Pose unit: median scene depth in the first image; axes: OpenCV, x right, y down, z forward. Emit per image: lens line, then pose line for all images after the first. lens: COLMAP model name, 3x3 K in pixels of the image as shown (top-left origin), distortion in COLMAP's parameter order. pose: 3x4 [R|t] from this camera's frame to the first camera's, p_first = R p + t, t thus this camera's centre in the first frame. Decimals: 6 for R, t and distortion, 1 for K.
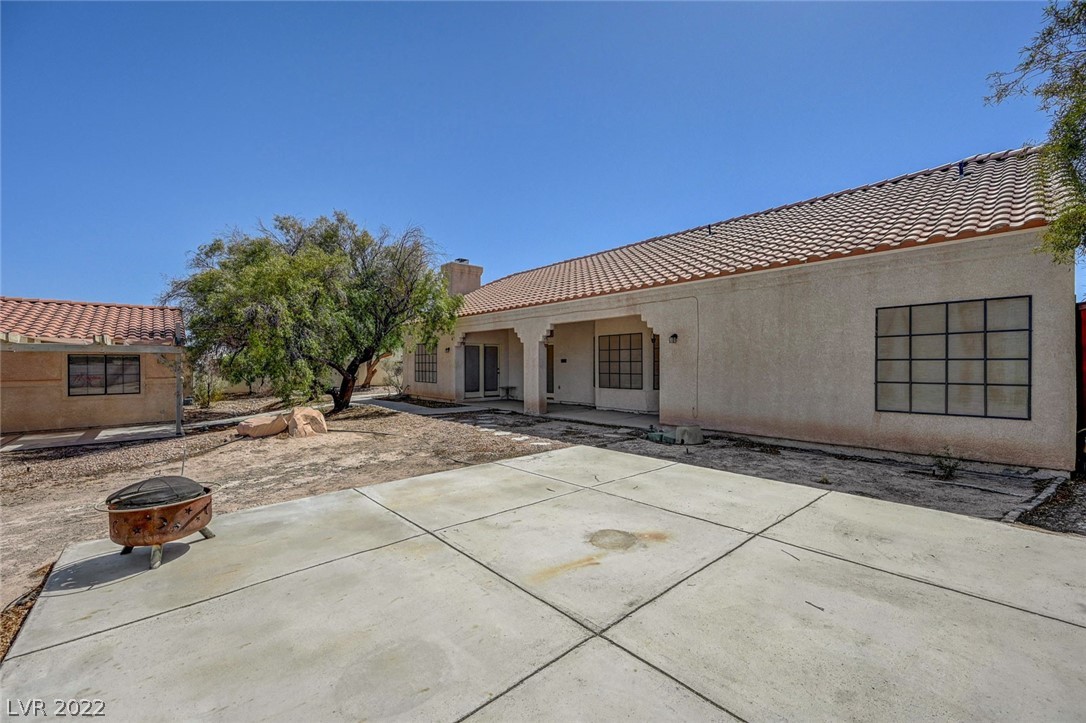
lens RADIAL K [[437.1, 0, 540.6], [0, 437.1, 367.7], [0, 0, 1]] dist [0.000067, 0.000241]
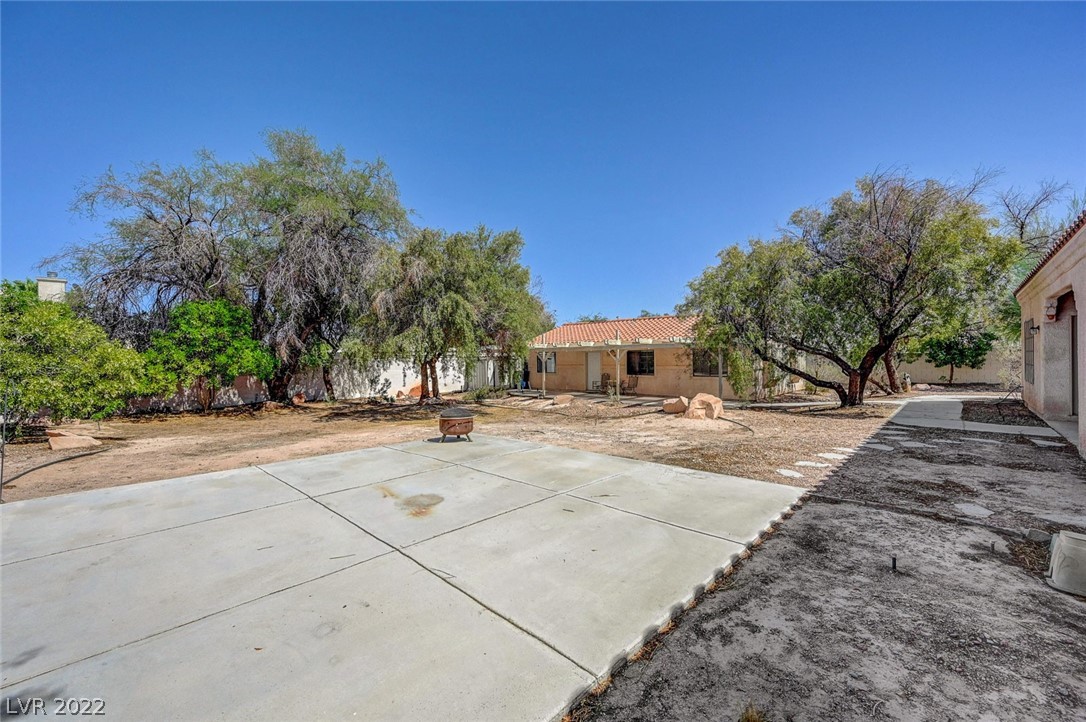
lens RADIAL K [[437.1, 0, 540.6], [0, 437.1, 367.2], [0, 0, 1]] dist [0.000067, 0.000241]
pose [[0.085016, 0.026251, -0.996034, 1.068872], [-0.001220, 0.999655, 0.026243, -0.015714], [0.996379, -0.001016, 0.085019, 0.922211]]
